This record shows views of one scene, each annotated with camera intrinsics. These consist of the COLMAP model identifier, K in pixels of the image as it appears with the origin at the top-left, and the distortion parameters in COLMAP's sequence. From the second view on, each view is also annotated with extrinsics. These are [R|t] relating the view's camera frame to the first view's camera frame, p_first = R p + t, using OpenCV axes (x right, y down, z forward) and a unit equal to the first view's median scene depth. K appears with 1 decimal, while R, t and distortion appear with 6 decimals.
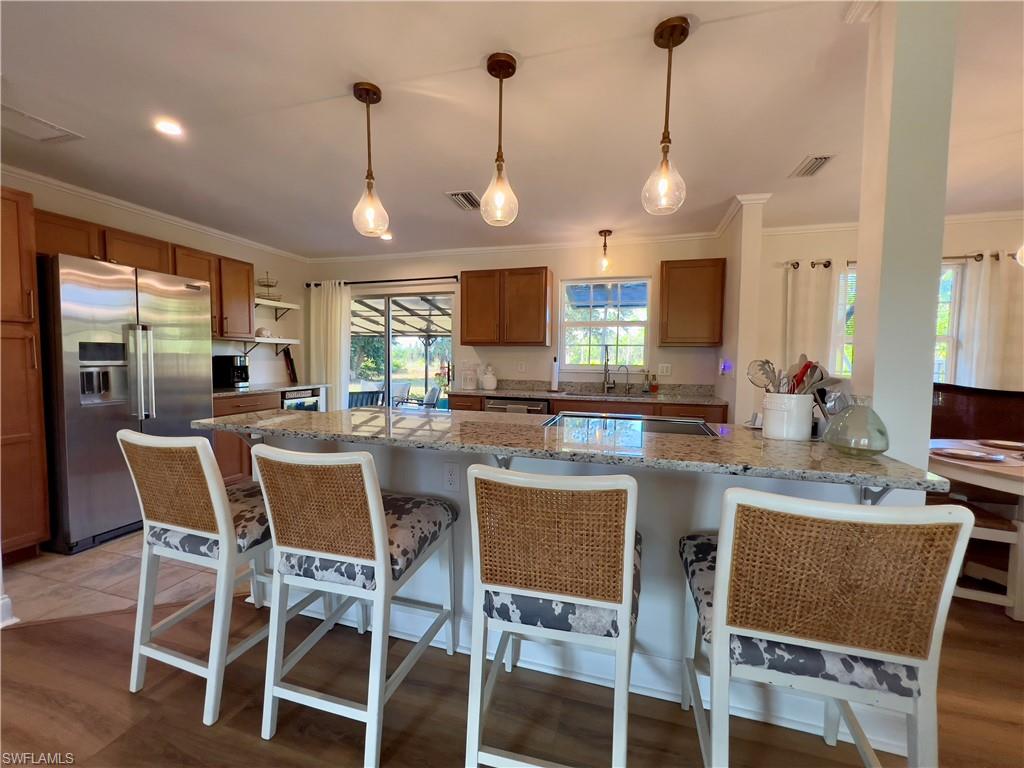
lens RADIAL K [[410.3, 0, 511.8], [0, 410.3, 381.8], [0, 0, 1]] dist [-0.003460, 0.000192]
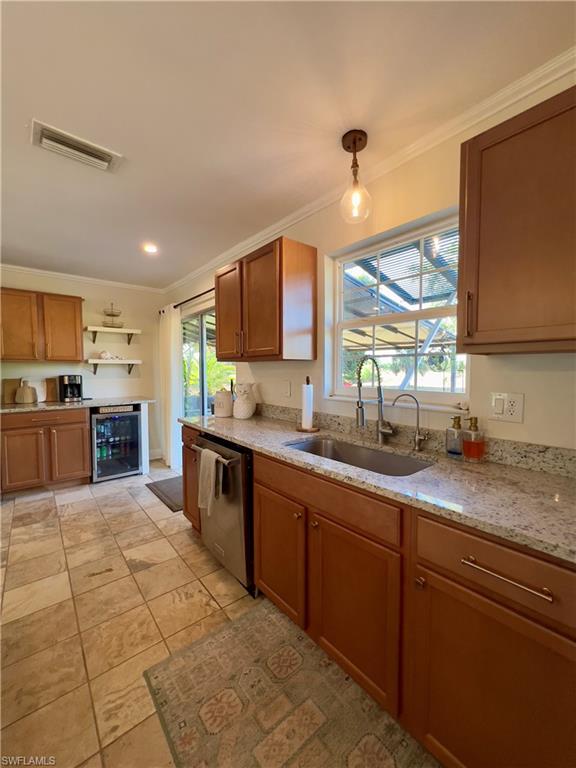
lens RADIAL K [[307.0, 0, 291.0], [0, 307.0, 384.1], [0, 0, 1]] dist [-0.003130, 0.000706]
pose [[0.836315, 0.015398, -0.548032, 0.415209], [-0.020985, 0.999772, -0.003934, -0.054969], [0.547847, 0.014791, 0.836448, 0.695889]]
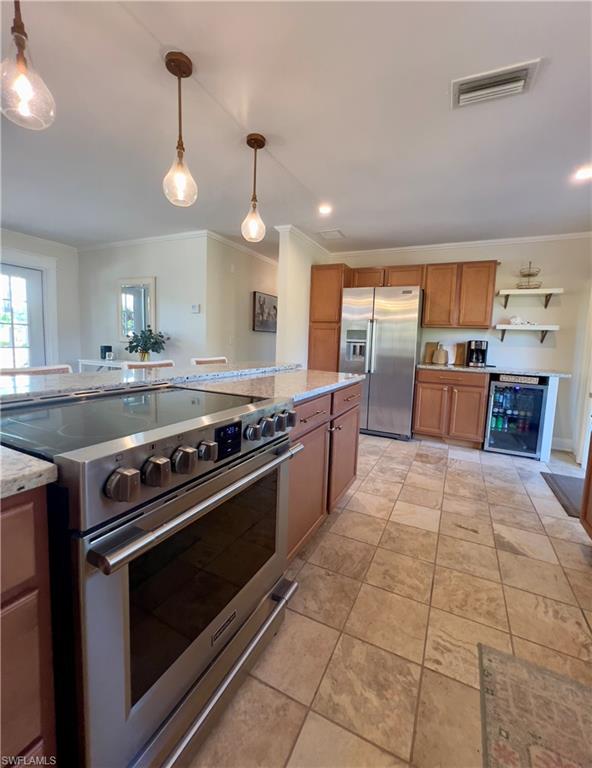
lens RADIAL K [[325.0, 0, 307.0], [0, 325.0, 372.7], [0, 0, 1]] dist [-0.003318, 0.000832]
pose [[-0.151765, 0.077864, -0.985345, 0.423429], [-0.096124, 0.991004, 0.093117, -0.012172], [0.983731, 0.108847, -0.142915, 0.747572]]
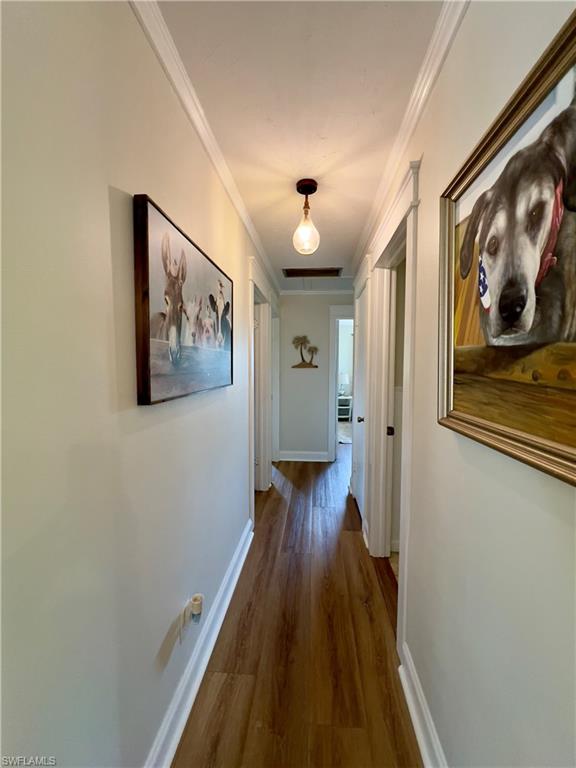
lens RADIAL K [[307.7, 0, 287.1], [0, 307.7, 381.6], [0, 0, 1]] dist [-0.003460, 0.000192]
pose [[0.193921, 0.037801, -0.980289, -0.693590], [-0.054602, 0.998124, 0.027688, -0.073192], [0.979496, 0.048156, 0.195621, 0.358517]]
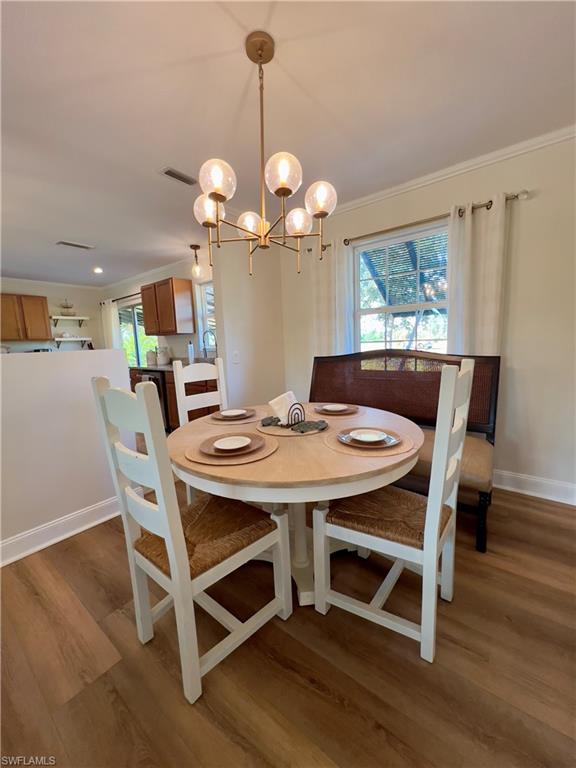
lens RADIAL K [[307.0, 0, 292.5], [0, 307.0, 384.1], [0, 0, 1]] dist [-0.003130, 0.000706]
pose [[0.926797, 0.003307, -0.375549, 0.988757], [0.028157, 0.996535, 0.078263, 0.017089], [0.374506, -0.083108, 0.923492, 0.171807]]
